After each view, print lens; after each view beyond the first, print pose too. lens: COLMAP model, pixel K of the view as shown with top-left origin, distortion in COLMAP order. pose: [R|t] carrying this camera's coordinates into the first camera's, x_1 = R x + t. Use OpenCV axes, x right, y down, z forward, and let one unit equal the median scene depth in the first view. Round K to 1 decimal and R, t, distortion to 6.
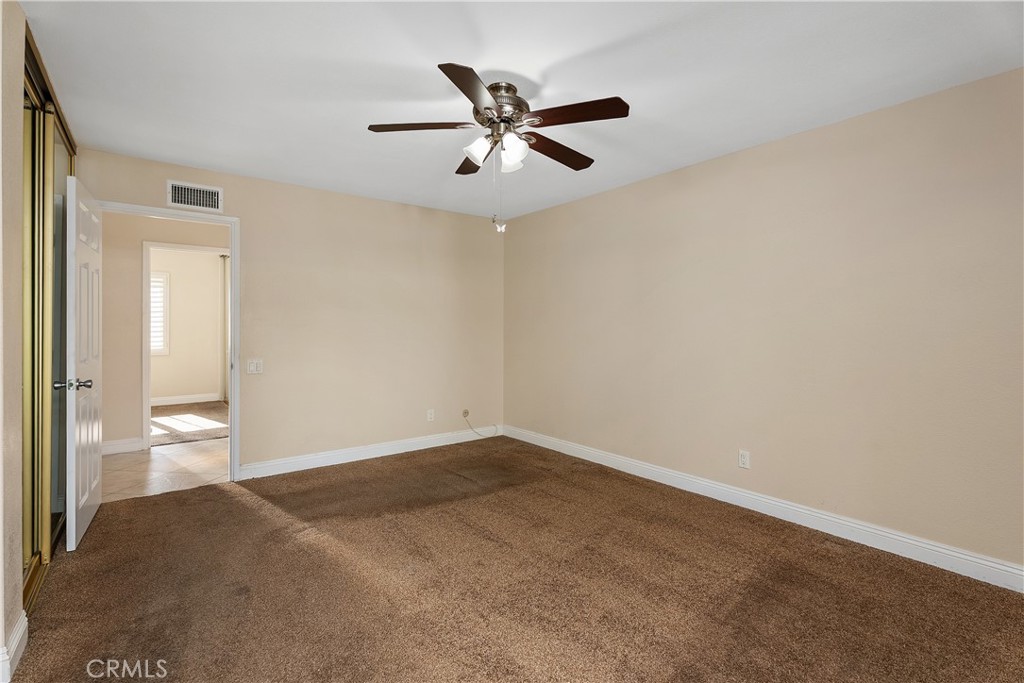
lens RADIAL K [[474.4, 0, 512.5], [0, 474.4, 312.2], [0, 0, 1]] dist [0.001626, -0.000191]
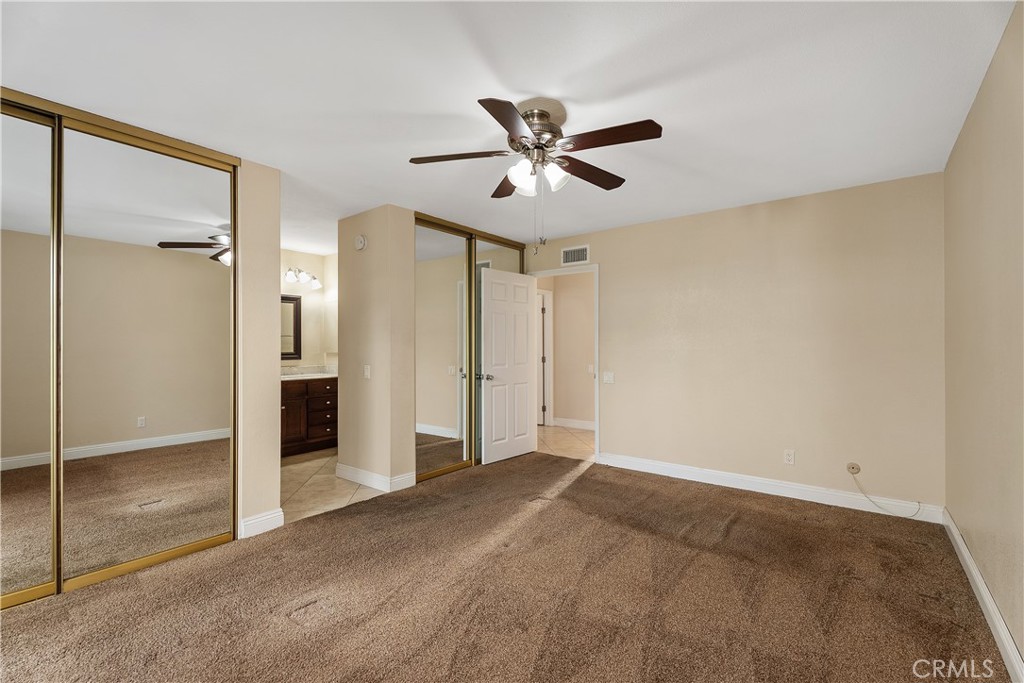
lens RADIAL K [[454.6, 0, 512.0], [0, 454.6, 341.5], [0, 0, 1]] dist [0.003653, -0.001282]
pose [[0.246559, -0.010220, -0.969074, 0.692682], [0.027300, 0.999621, -0.003596, 0.016794], [0.968743, -0.025569, 0.246744, 0.540299]]
